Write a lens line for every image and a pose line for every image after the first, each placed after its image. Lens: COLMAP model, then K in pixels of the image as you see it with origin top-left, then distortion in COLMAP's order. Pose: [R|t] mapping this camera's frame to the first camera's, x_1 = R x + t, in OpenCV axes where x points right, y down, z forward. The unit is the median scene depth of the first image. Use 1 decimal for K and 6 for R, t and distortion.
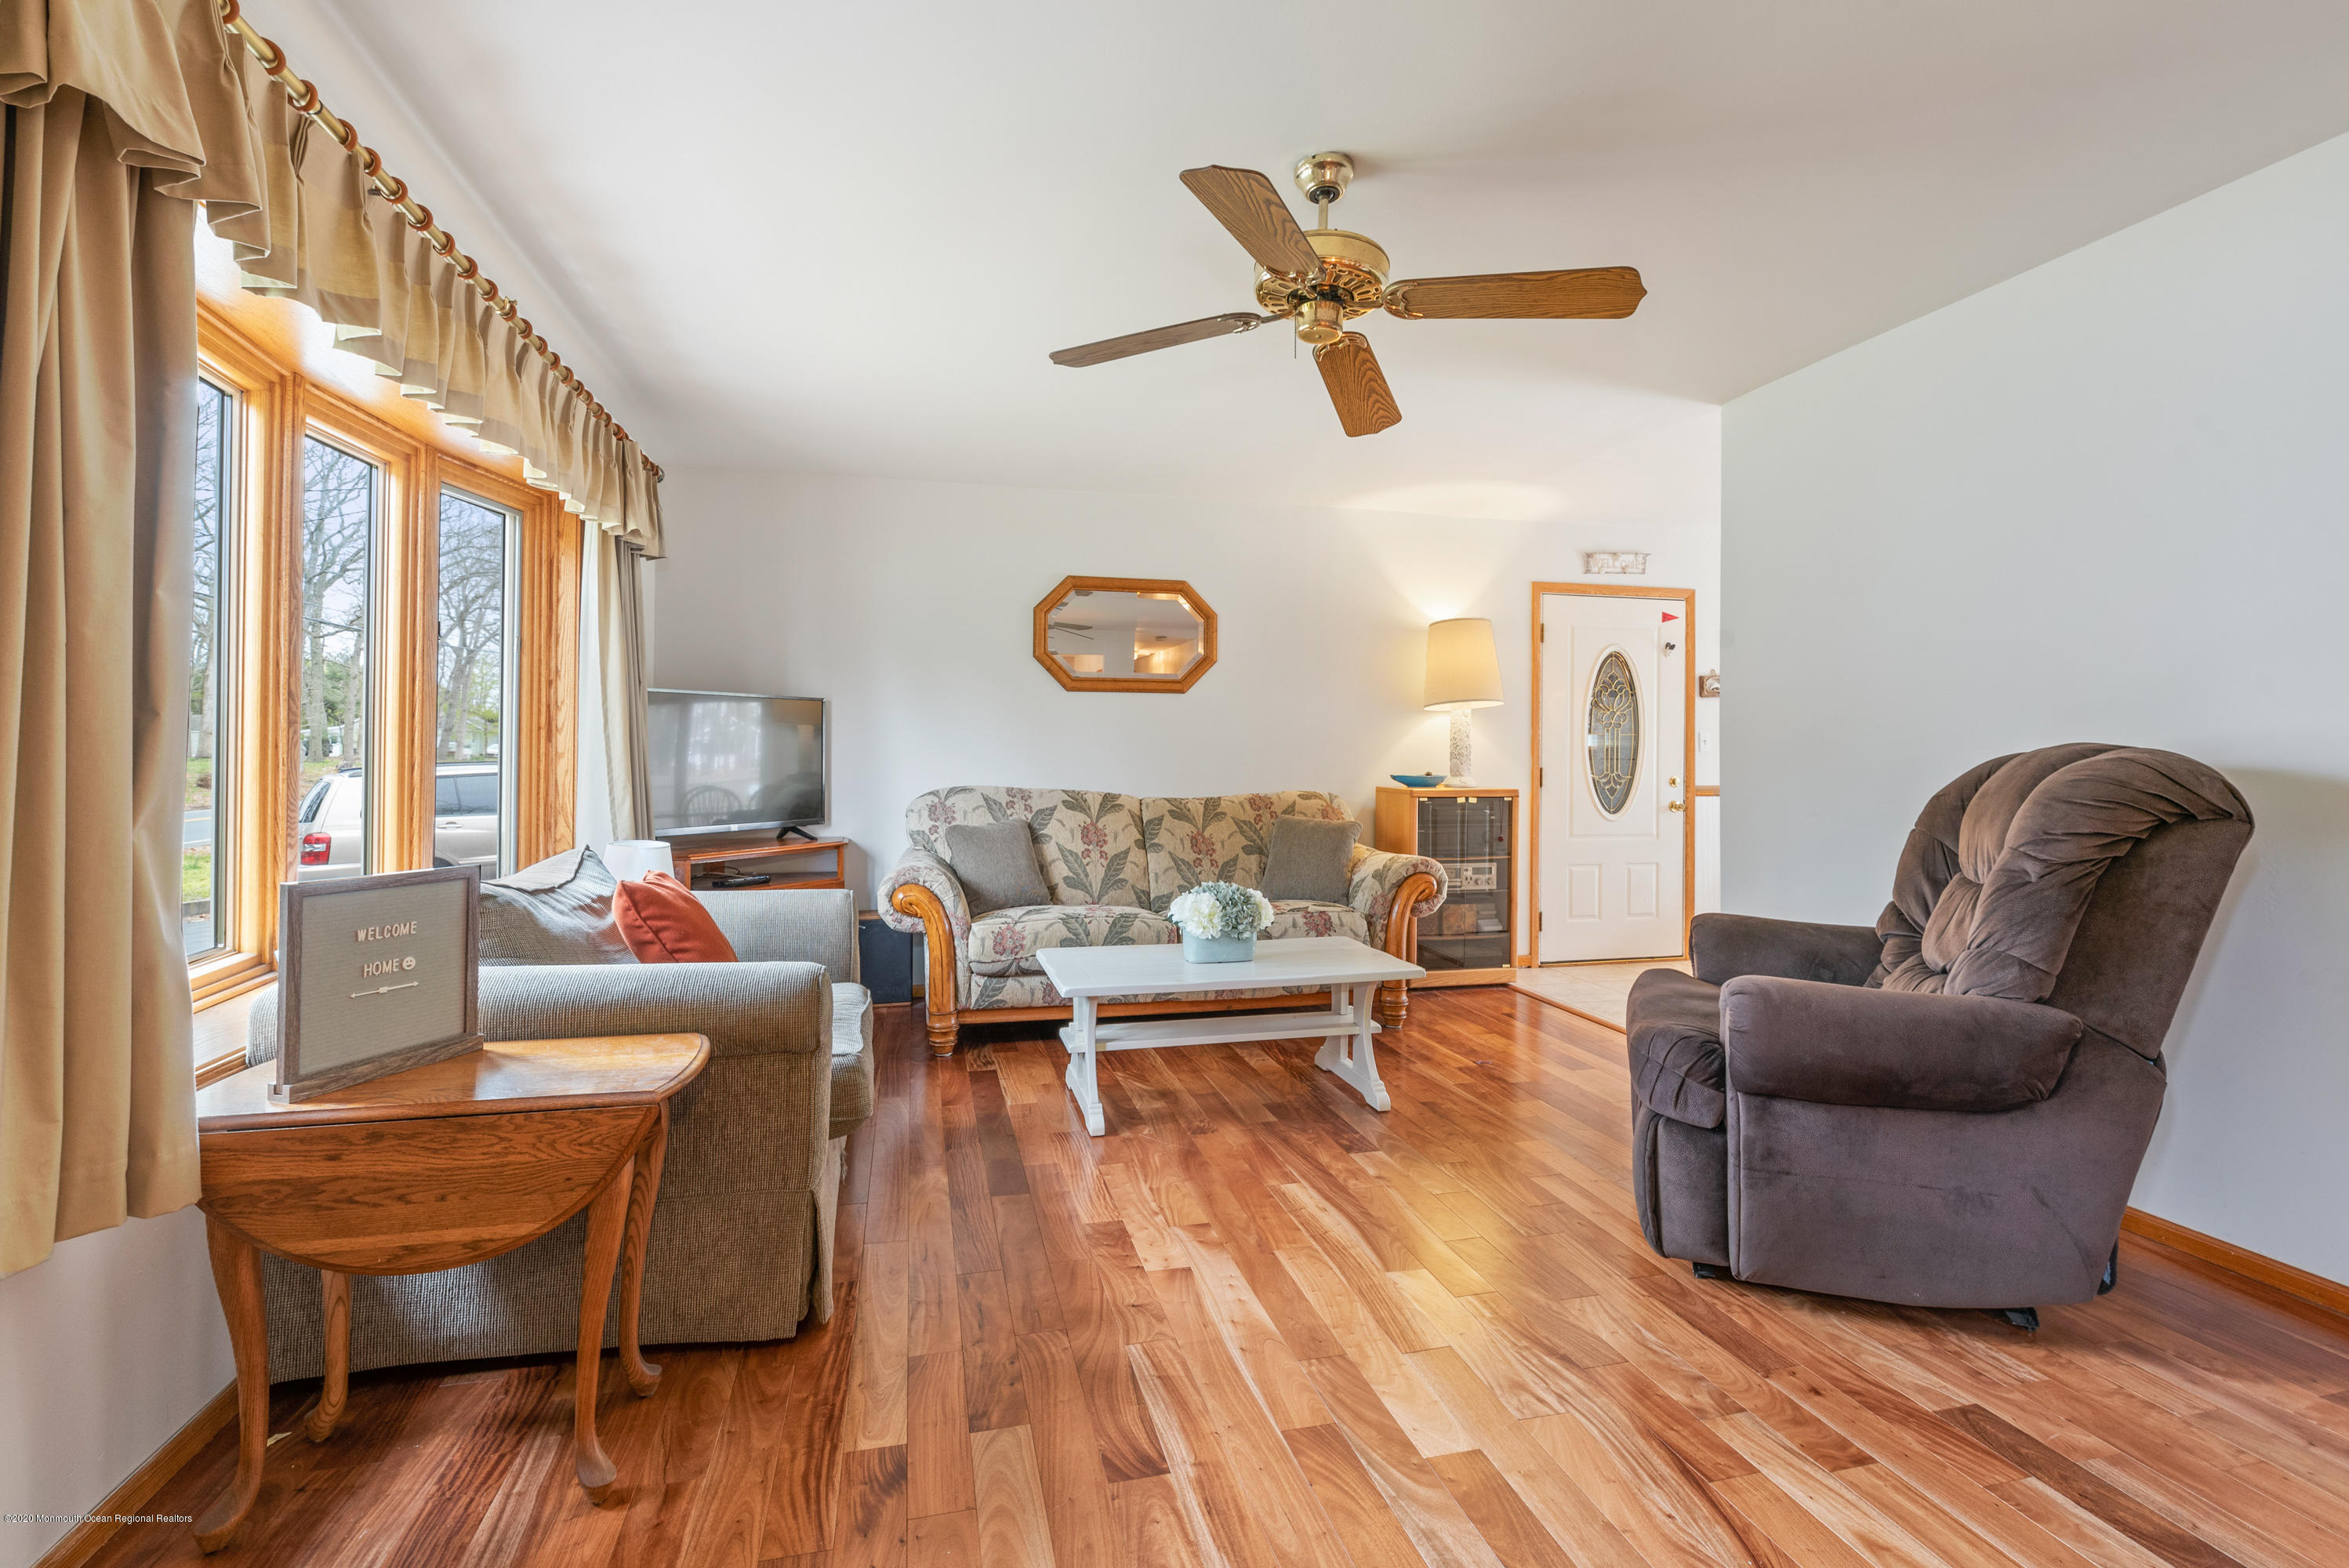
lens RADIAL K [[1016.3, 0, 1170.4], [0, 1016.3, 764.4], [0, 0, 1]] dist [0.000554, 0.000001]
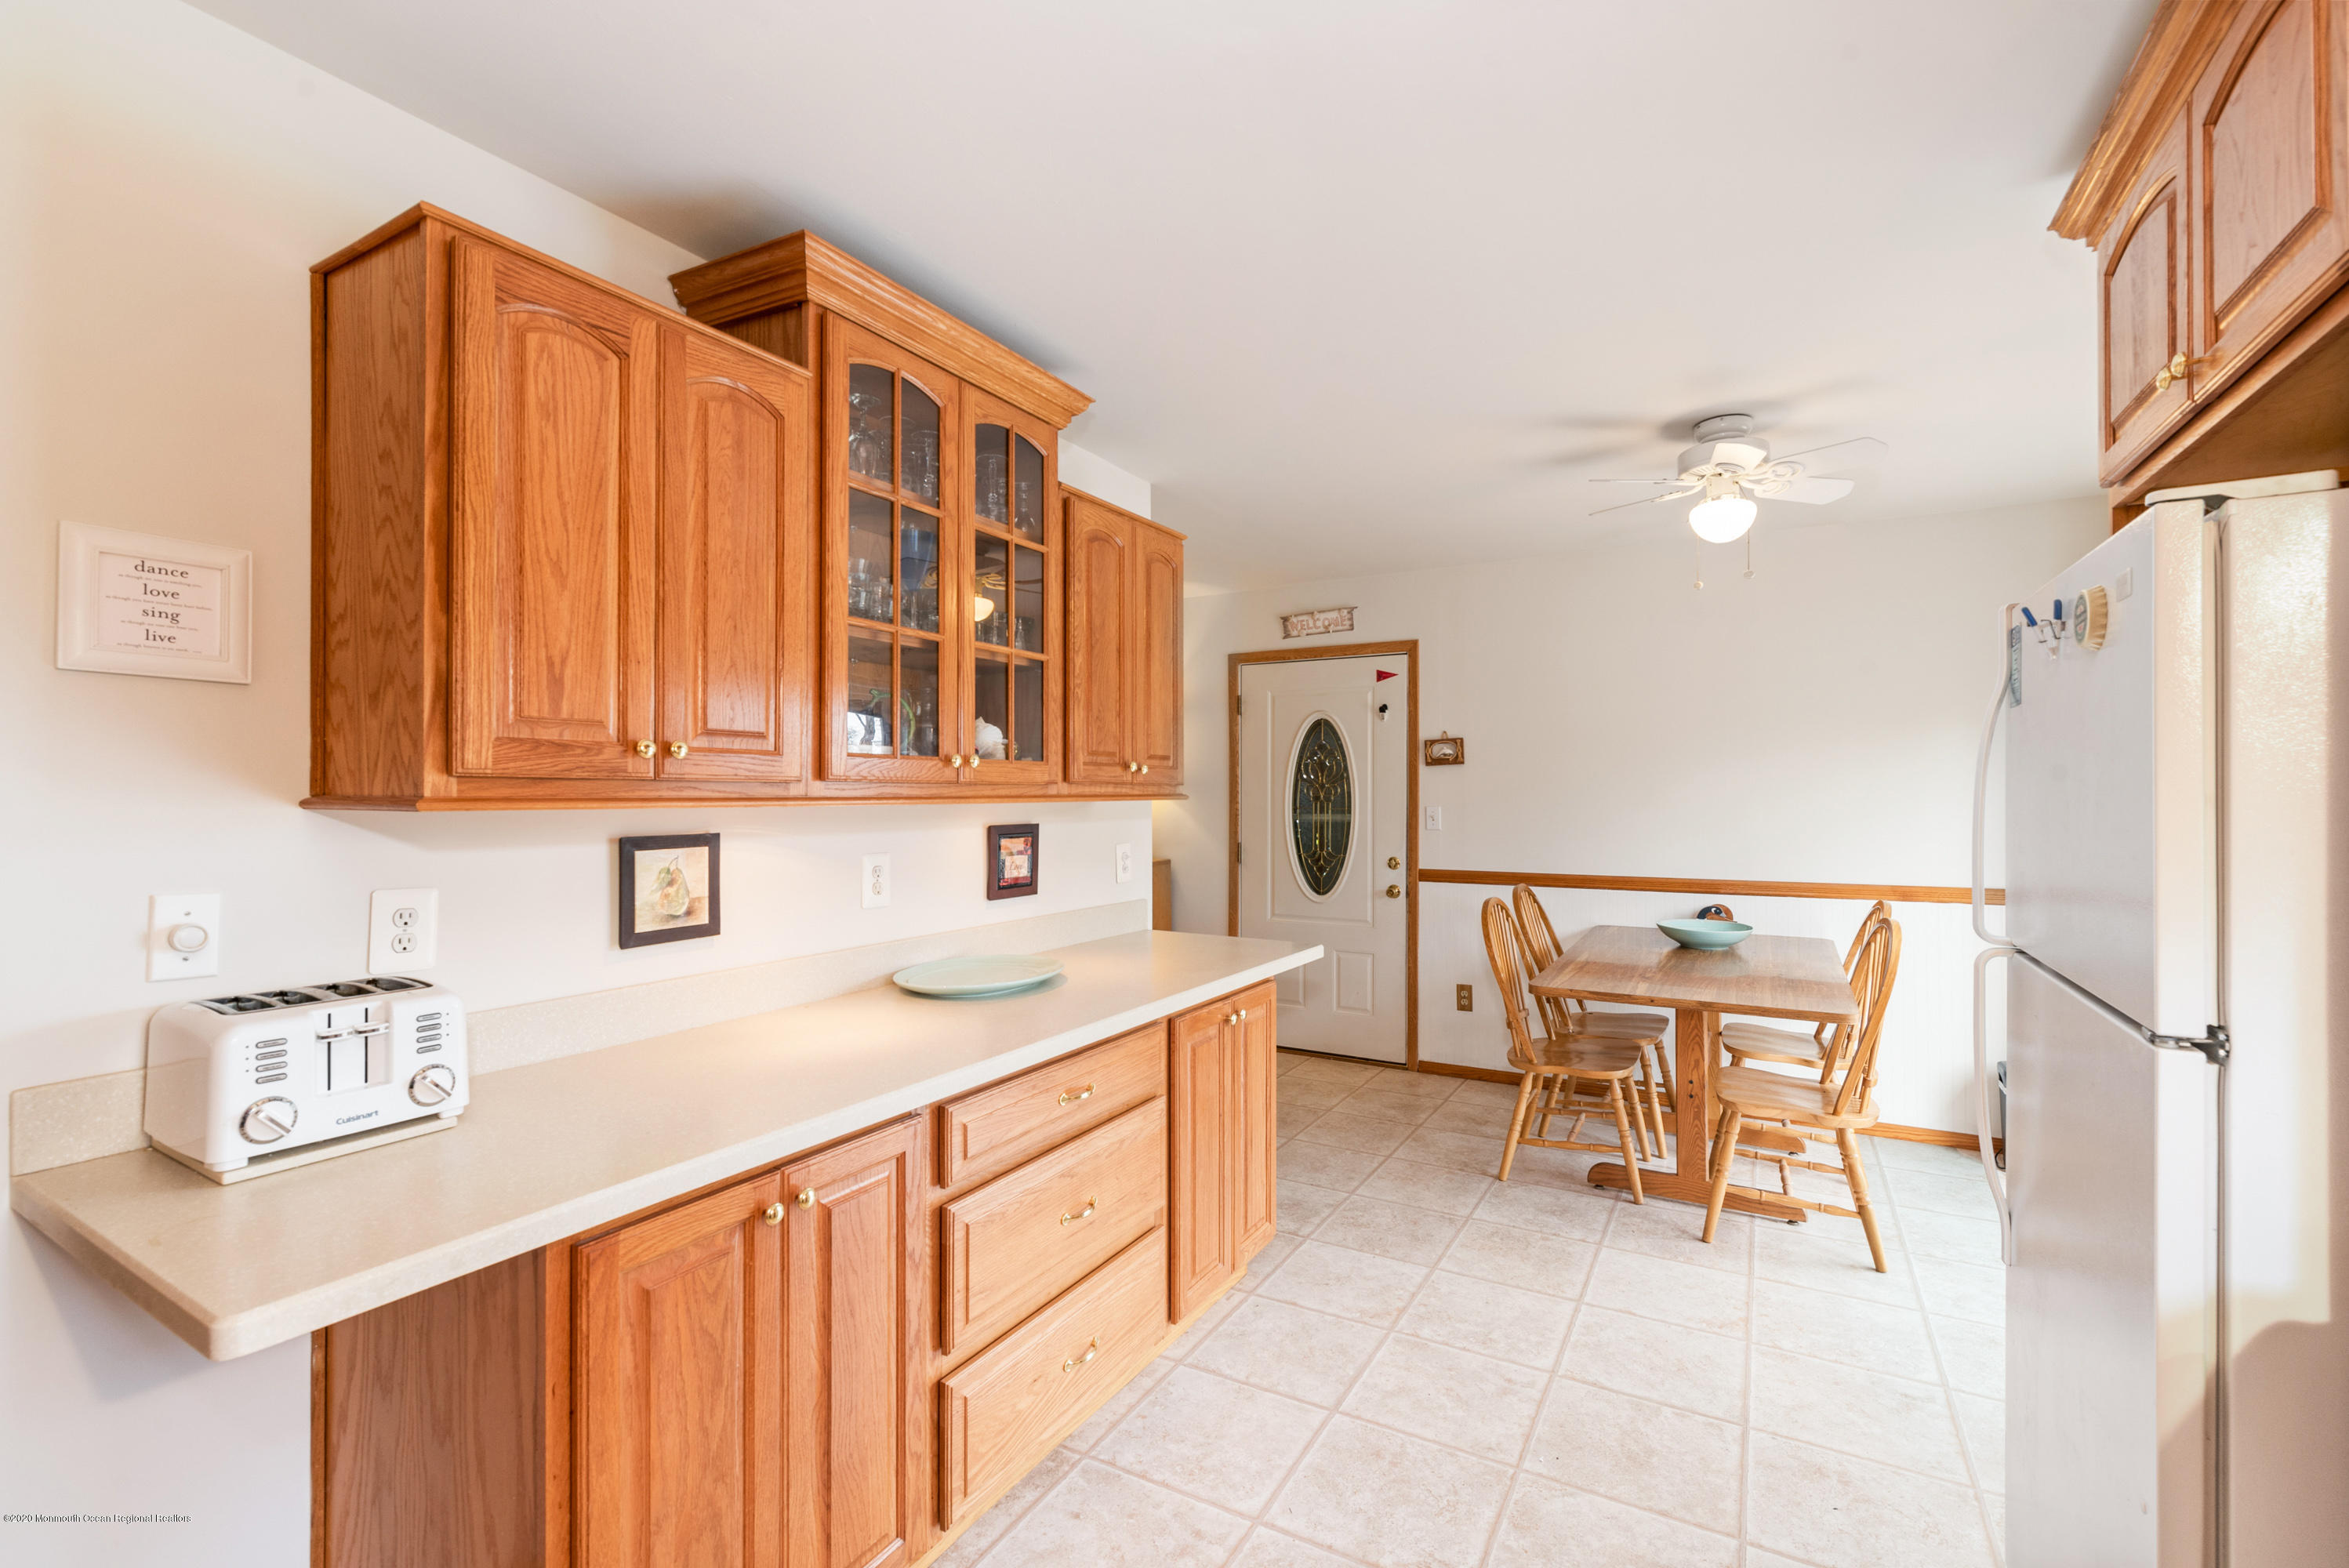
lens RADIAL K [[1016.3, 0, 1163.1], [0, 1016.3, 782.6], [0, 0, 1]] dist [0.000554, 0.000001]
pose [[0.705255, -0.008600, -0.708902, 0.981470], [-0.006422, 0.999808, -0.018518, -0.035016], [0.708925, 0.017612, 0.705064, 0.251379]]
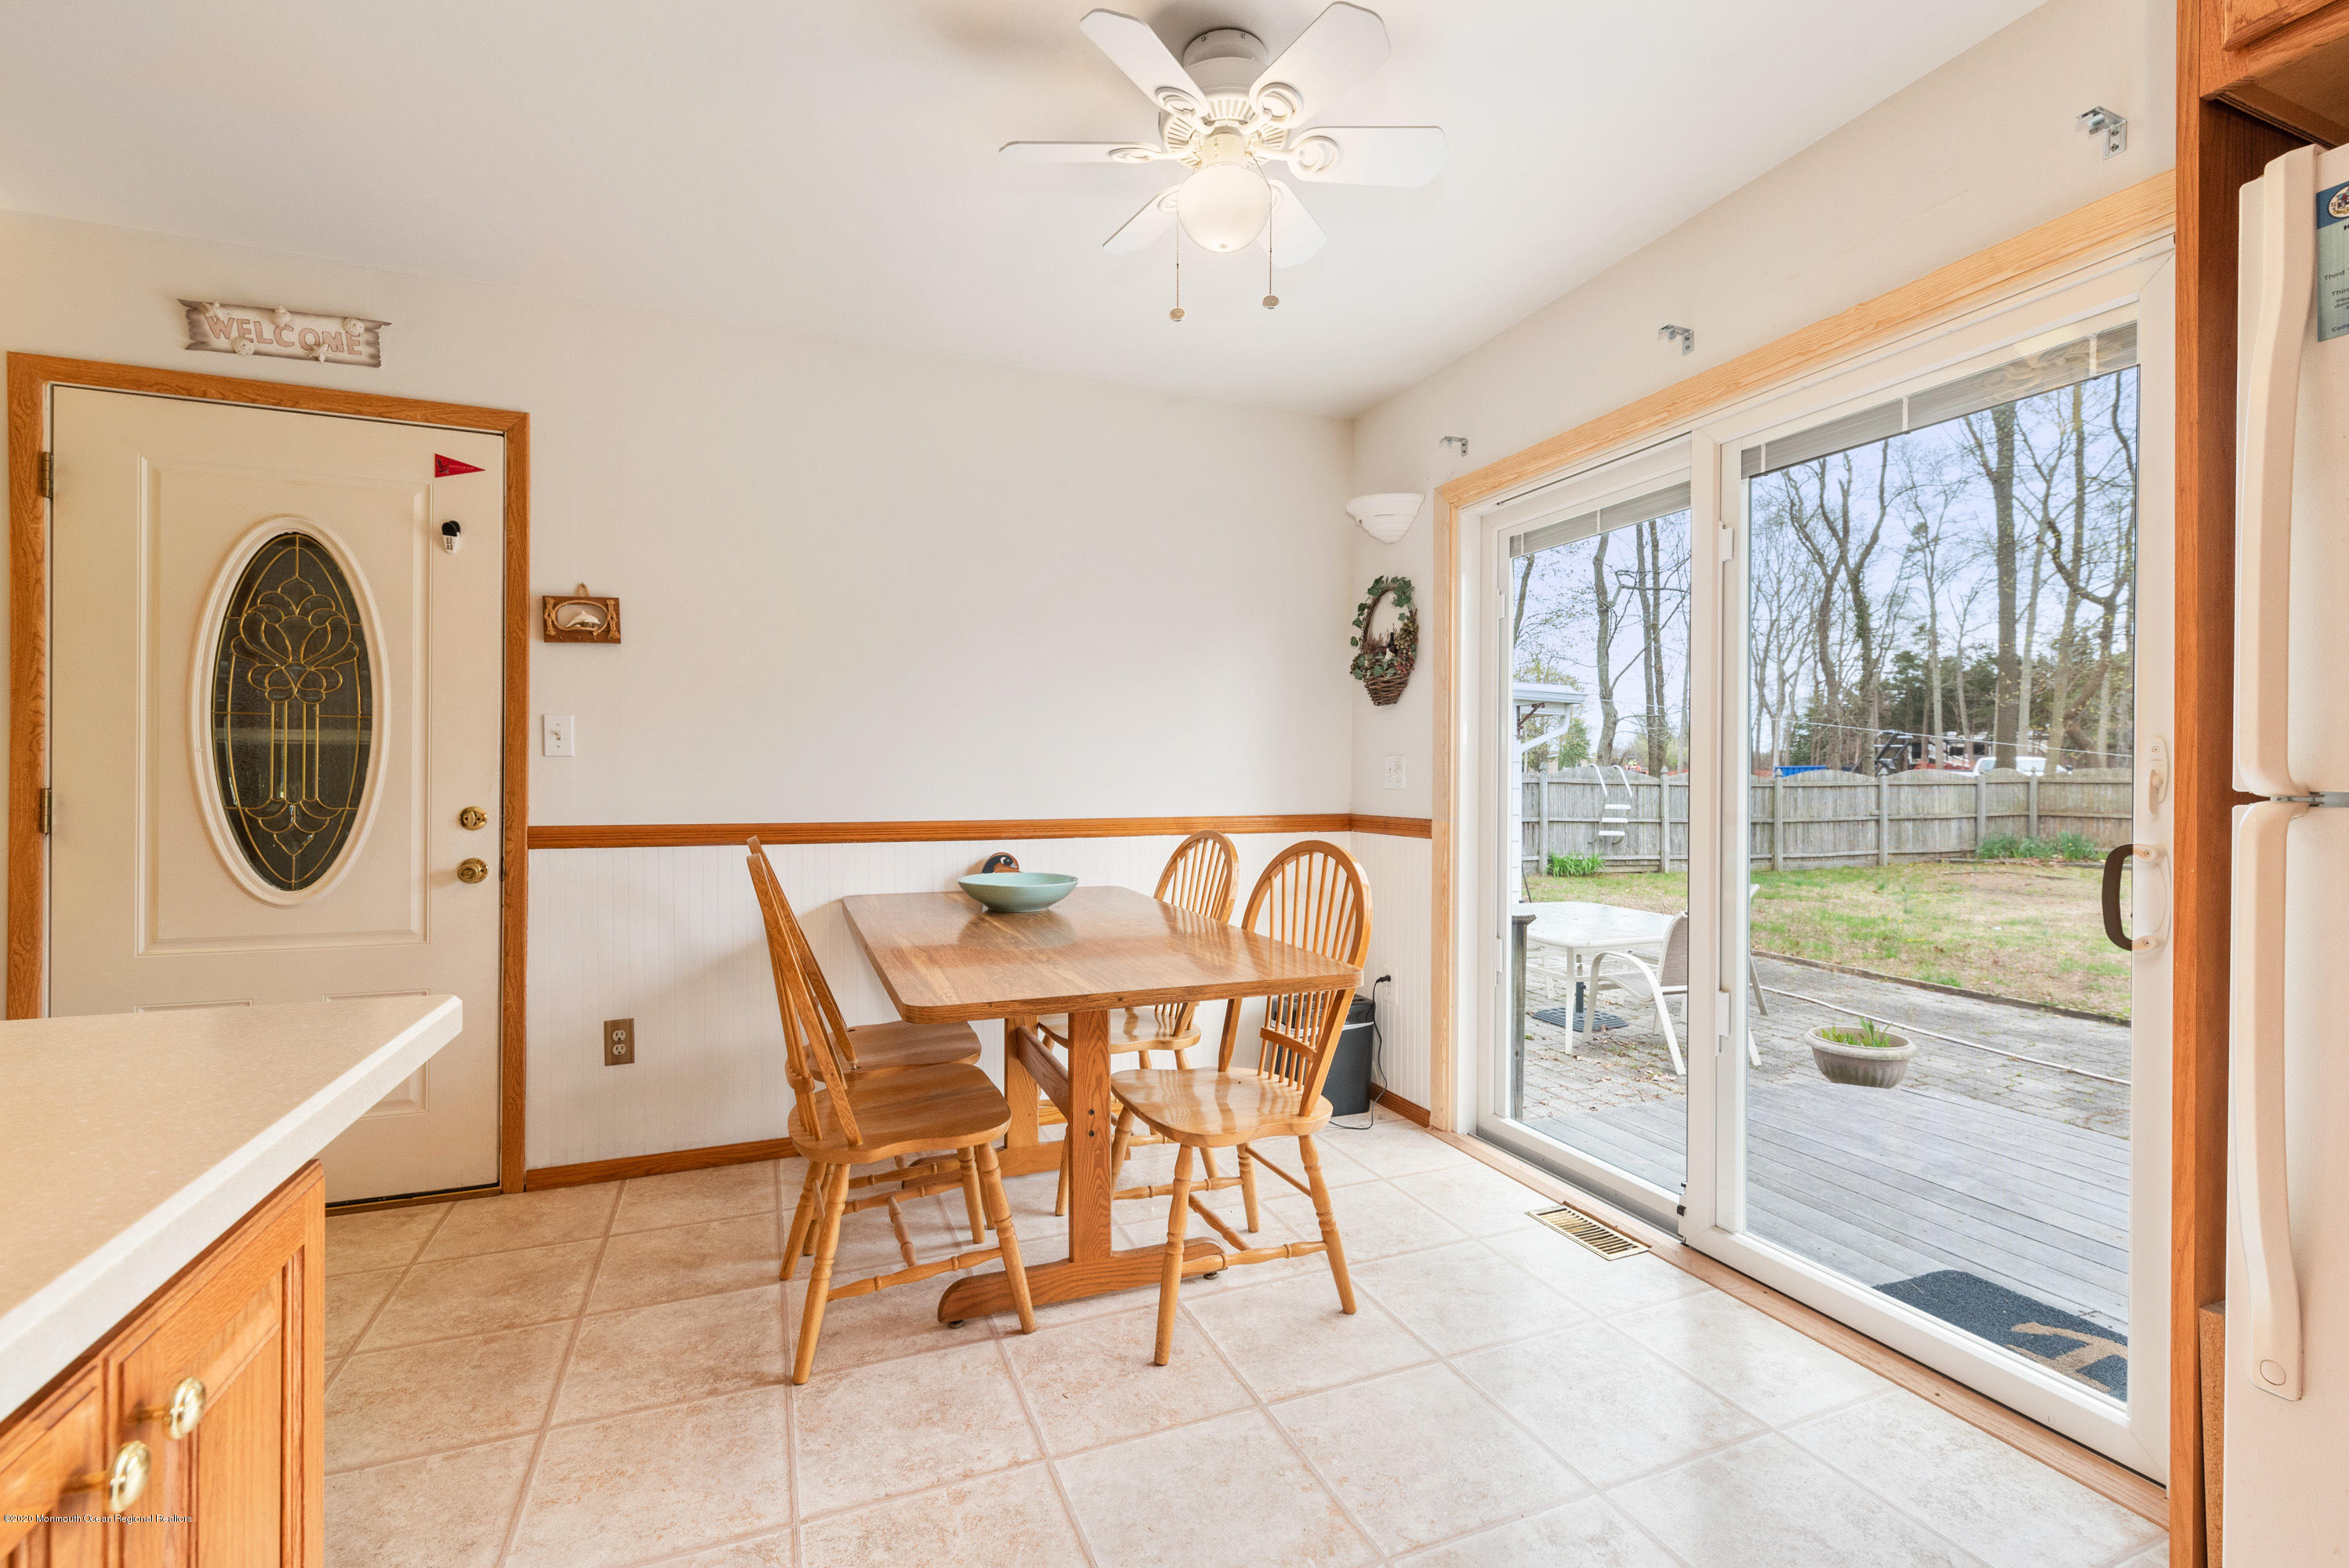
lens RADIAL K [[1016.3, 0, 1165.2], [0, 1016.3, 781.6], [0, 0, 1]] dist [0.000554, 0.000001]
pose [[0.990923, 0.001614, 0.134422, 0.756165], [-0.000351, 0.999956, -0.009419, 0.004137], [-0.134431, 0.009286, 0.990879, 0.498427]]
